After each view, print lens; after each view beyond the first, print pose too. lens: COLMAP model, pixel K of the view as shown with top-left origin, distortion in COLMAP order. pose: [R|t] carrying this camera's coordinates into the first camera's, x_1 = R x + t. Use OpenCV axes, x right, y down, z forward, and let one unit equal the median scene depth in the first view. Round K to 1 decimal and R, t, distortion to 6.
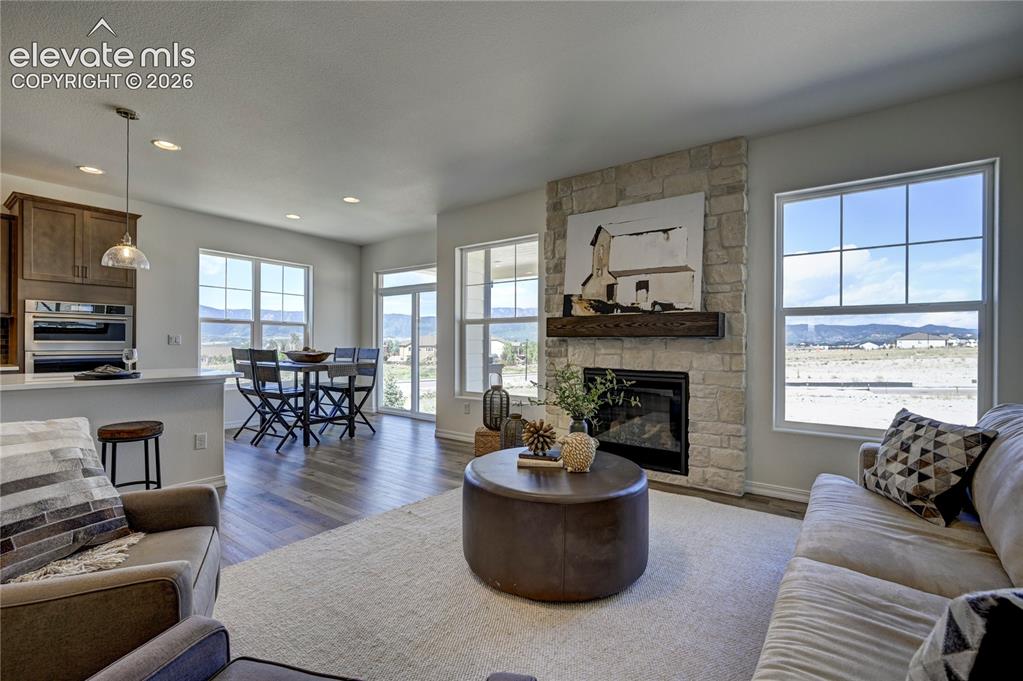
lens RADIAL K [[452.1, 0, 511.5], [0, 452.1, 340.5], [0, 0, 1]] dist [-0.001900, -0.000145]
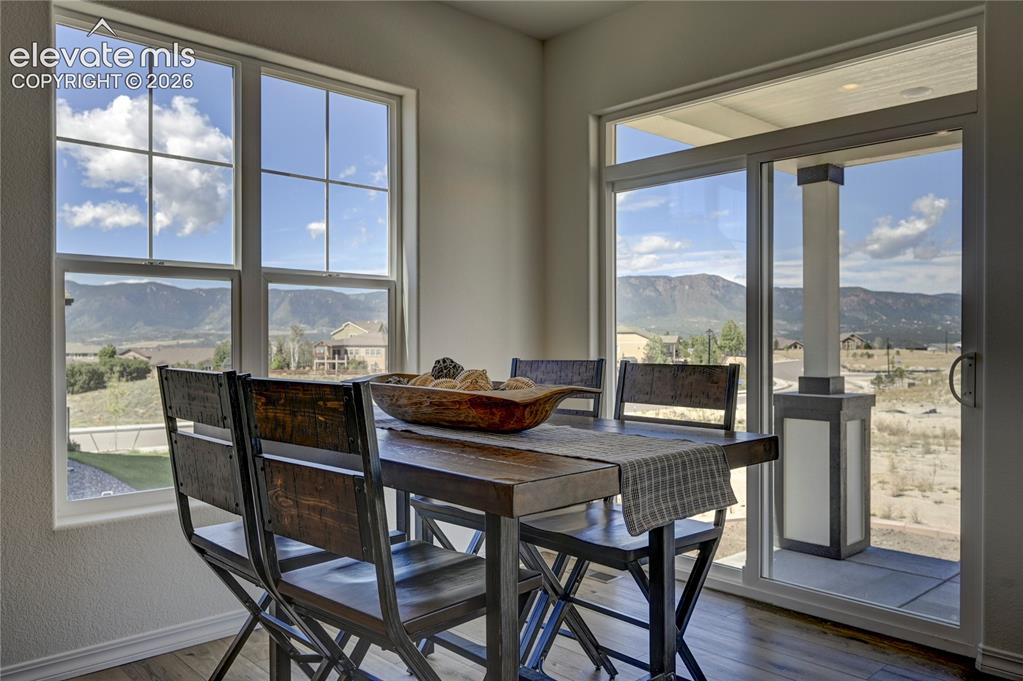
lens RADIAL K [[776.4, 0, 511.5], [0, 776.4, 340.5], [0, 0, 1]] dist [0.003900, 0.001243]
pose [[0.984286, -0.008339, -0.176383, -0.295133], [0.009808, 0.999924, 0.007459, 0.001238], [0.176308, -0.009072, 0.984293, 0.510174]]
